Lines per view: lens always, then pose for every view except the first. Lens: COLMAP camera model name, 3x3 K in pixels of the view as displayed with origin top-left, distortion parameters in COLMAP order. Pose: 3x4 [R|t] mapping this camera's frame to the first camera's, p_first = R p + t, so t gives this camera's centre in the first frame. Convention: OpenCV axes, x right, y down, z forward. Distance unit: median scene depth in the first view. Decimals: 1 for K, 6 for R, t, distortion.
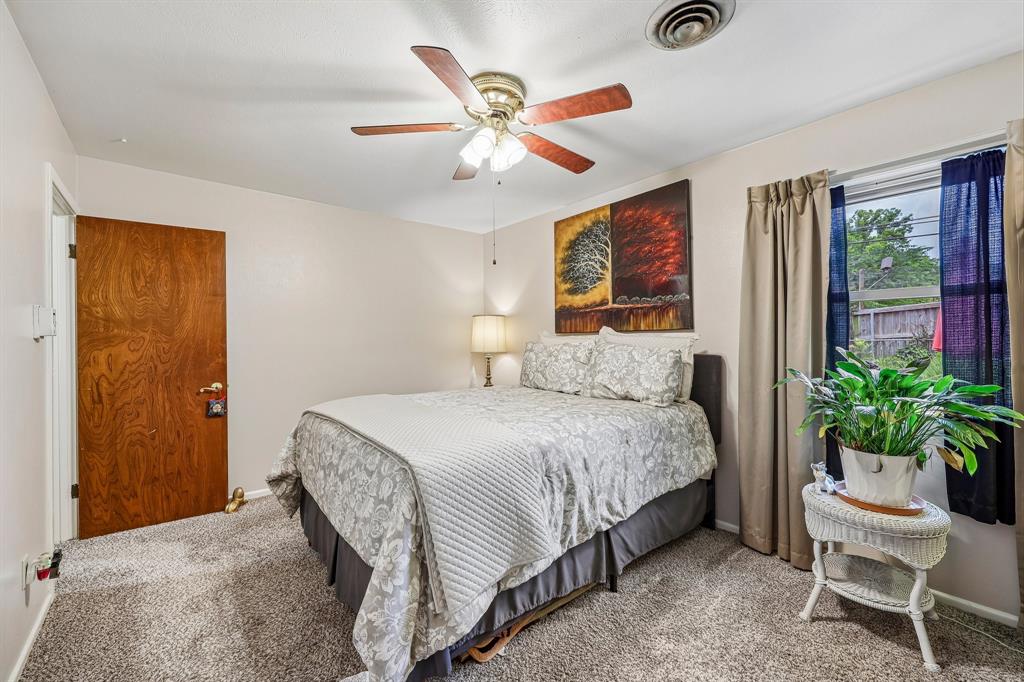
lens RADIAL K [[413.3, 0, 514.8], [0, 413.3, 338.2], [0, 0, 1]] dist [0.000013, -0.000519]
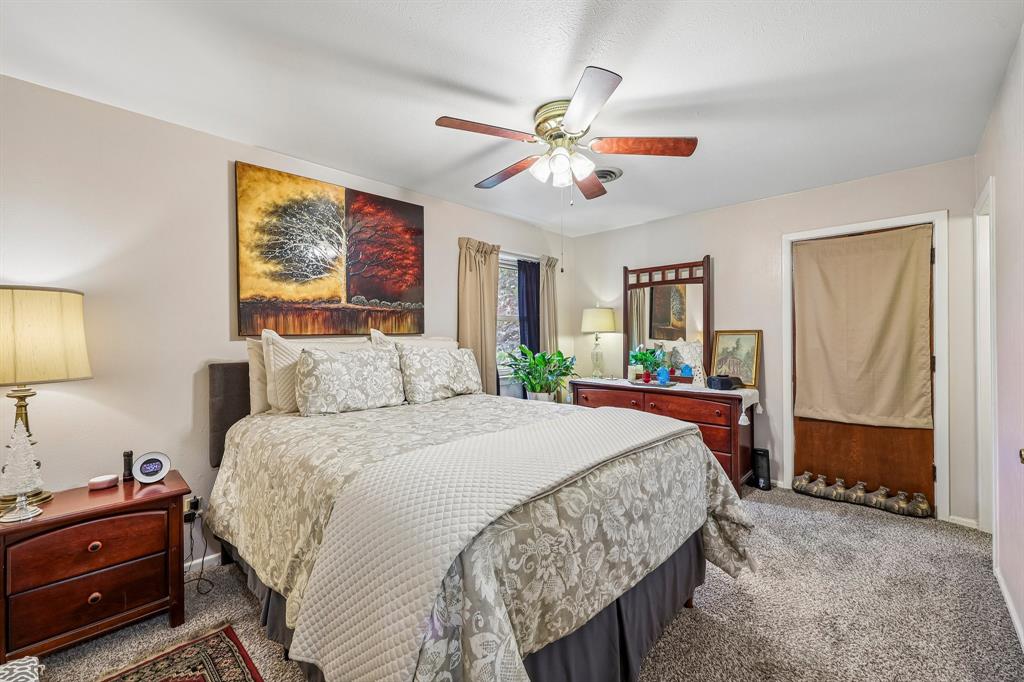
lens RADIAL K [[413.3, 0, 514.7], [0, 413.3, 340.0], [0, 0, 1]] dist [0.000013, -0.000519]
pose [[-0.115386, -0.000767, 0.993320, -0.673200], [0.011460, 0.999932, 0.002103, -0.002435], [-0.993255, 0.011626, -0.115369, 0.753284]]
